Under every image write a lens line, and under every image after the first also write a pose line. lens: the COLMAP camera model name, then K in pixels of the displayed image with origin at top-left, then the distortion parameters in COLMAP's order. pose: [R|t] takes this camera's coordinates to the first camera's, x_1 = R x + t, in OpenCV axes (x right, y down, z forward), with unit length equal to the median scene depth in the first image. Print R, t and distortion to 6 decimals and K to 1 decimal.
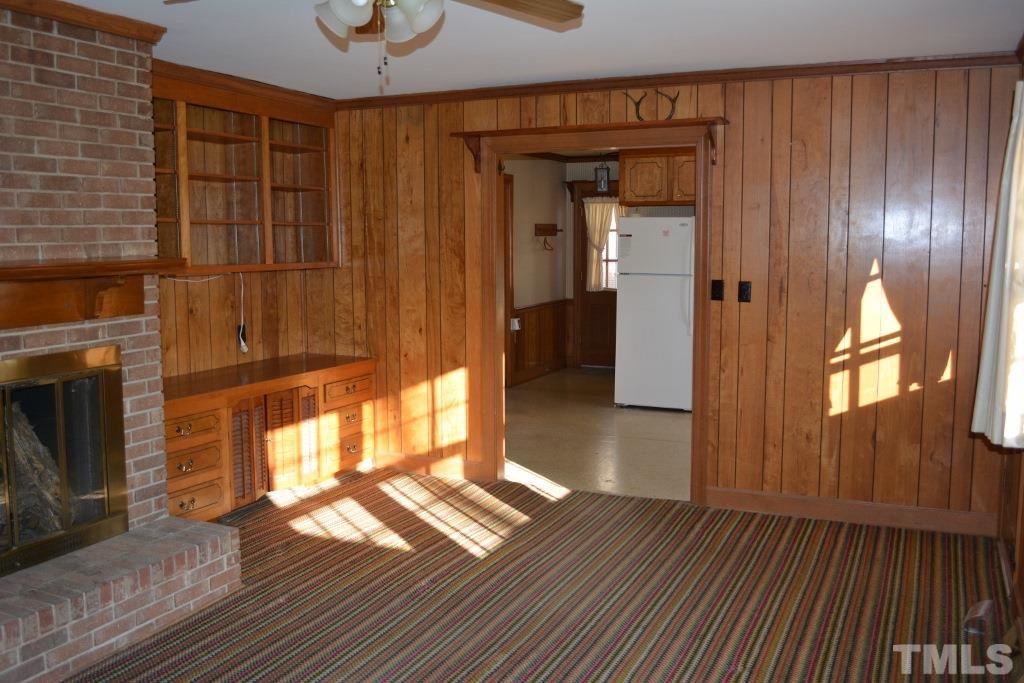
lens RADIAL K [[930.5, 0, 512.0], [0, 930.5, 341.5], [0, 0, 1]] dist [-0.060517, 0.008777]
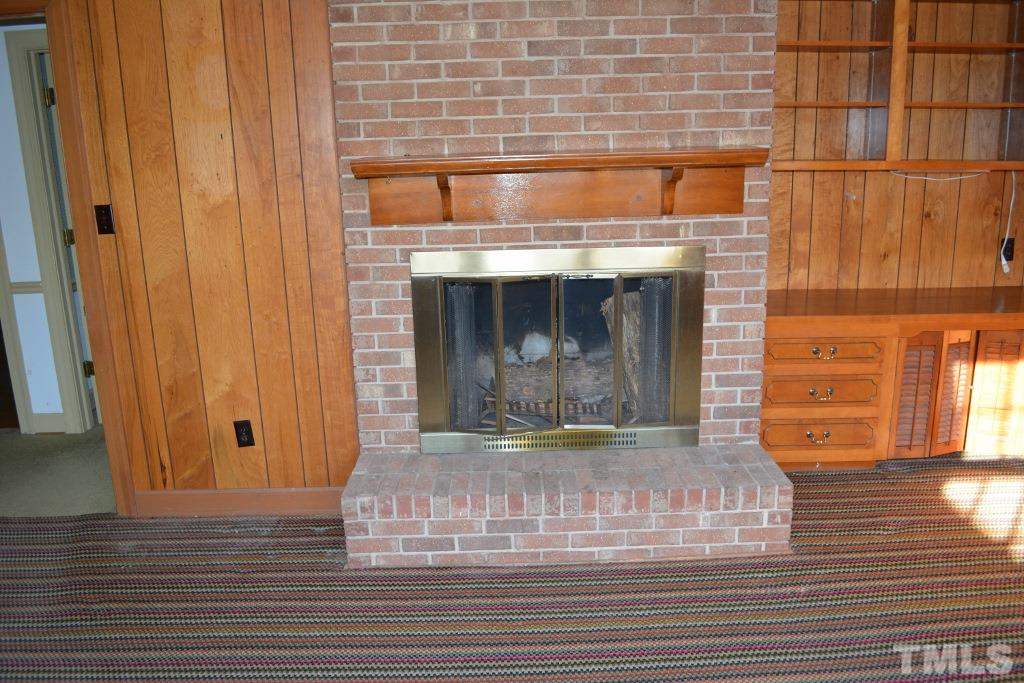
lens RADIAL K [[809.8, 0, 512.0], [0, 809.8, 341.5], [0, 0, 1]] dist [-0.079898, 0.010458]
pose [[0.424359, 0.210391, -0.880713, 0.210008], [-0.077921, 0.977509, 0.195970, -0.045399], [0.902135, -0.014535, 0.431209, 0.496966]]
